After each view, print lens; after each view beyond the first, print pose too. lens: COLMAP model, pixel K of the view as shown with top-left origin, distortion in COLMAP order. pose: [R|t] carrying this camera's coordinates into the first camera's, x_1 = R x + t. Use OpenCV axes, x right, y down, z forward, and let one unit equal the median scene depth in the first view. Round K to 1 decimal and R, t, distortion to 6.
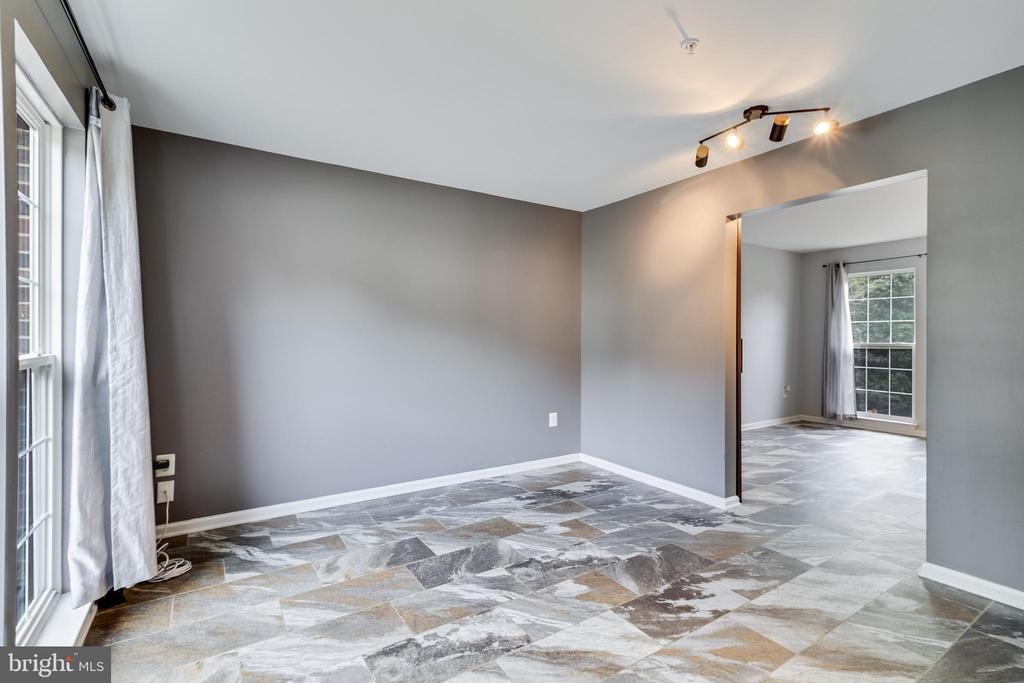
lens RADIAL K [[474.5, 0, 508.7], [0, 474.5, 340.5], [0, 0, 1]] dist [0.003247, -0.000169]
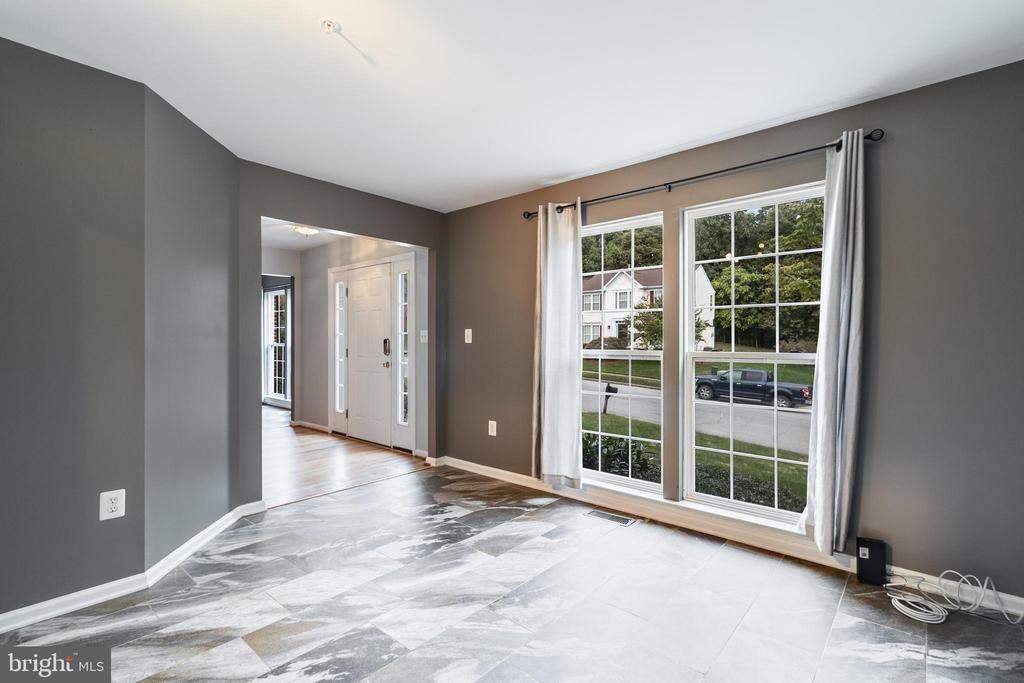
lens RADIAL K [[474.5, 0, 515.8], [0, 474.5, 338.5], [0, 0, 1]] dist [0.003247, -0.000169]
pose [[-0.955860, -0.006724, -0.293744, 0.274843], [-0.007030, 0.999975, -0.000014, -0.006818], [0.293737, 0.002052, -0.955884, 1.792321]]
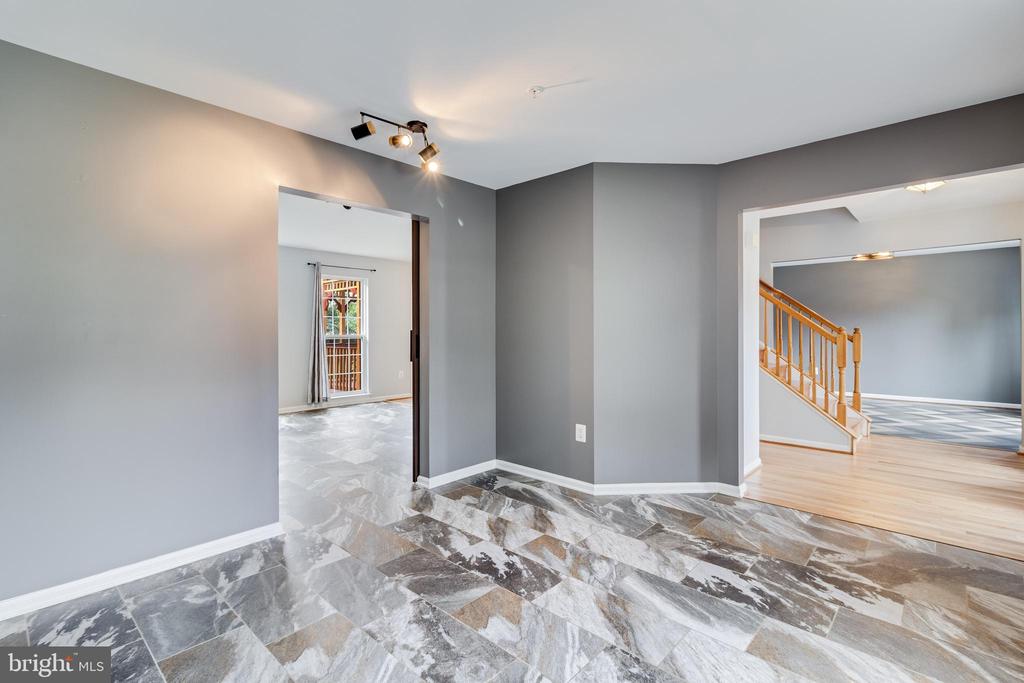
lens RADIAL K [[474.5, 0, 515.4], [0, 474.5, 340.2], [0, 0, 1]] dist [0.003247, -0.000169]
pose [[-0.263611, -0.022975, 0.964356, -0.699496], [0.007586, 0.999636, 0.025889, -0.013588], [-0.964599, 0.014140, -0.263340, 1.223255]]
